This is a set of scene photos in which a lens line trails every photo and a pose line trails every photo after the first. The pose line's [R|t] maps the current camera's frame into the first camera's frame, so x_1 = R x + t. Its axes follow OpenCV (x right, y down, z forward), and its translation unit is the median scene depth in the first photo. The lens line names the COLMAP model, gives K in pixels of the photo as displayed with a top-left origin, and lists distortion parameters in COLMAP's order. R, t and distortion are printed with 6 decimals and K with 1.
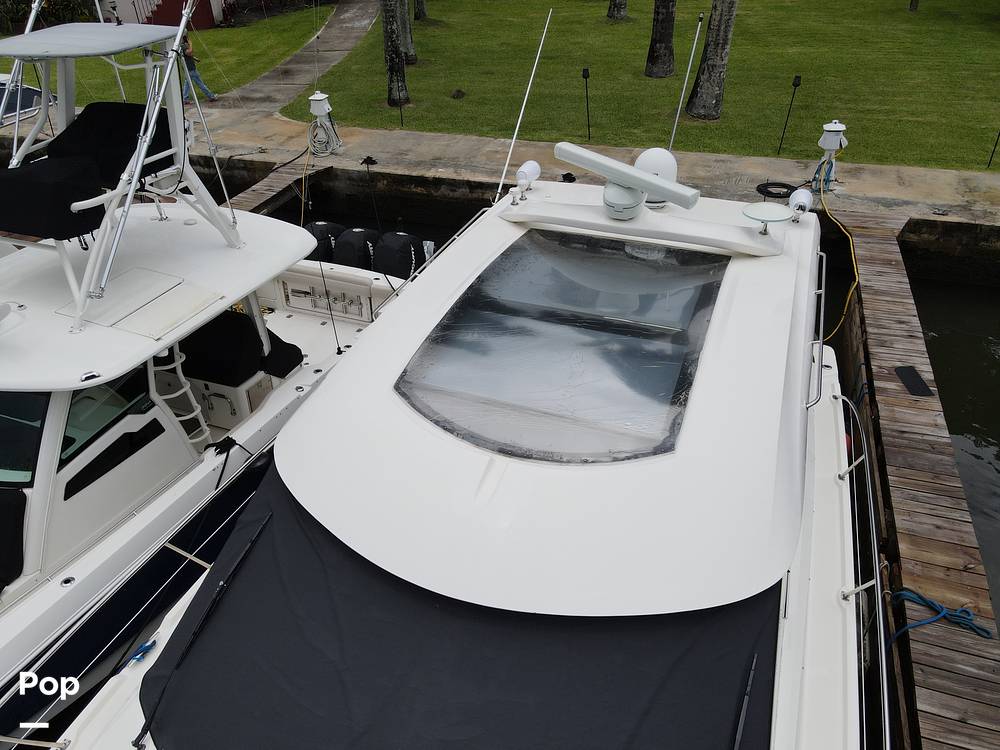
lens RADIAL K [[716.4, 0, 500.0], [0, 716.4, 375.0], [0, 0, 1]] dist [0.005003, 0.001403]
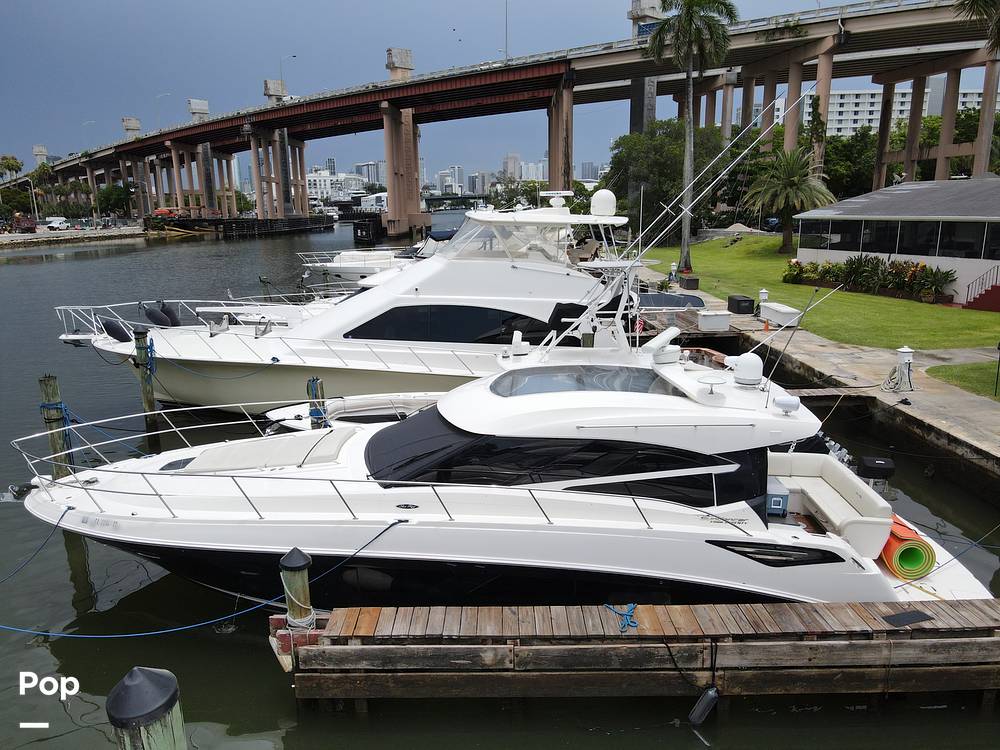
lens RADIAL K [[695.8, 0, 500.0], [0, 695.8, 375.0], [0, 0, 1]] dist [-0.001155, -0.000274]
pose [[0.369563, 0.241914, -0.897163, 0.618003], [-0.525421, 0.850743, 0.012964, 0.002752], [0.766391, 0.466597, 0.441510, -0.048552]]
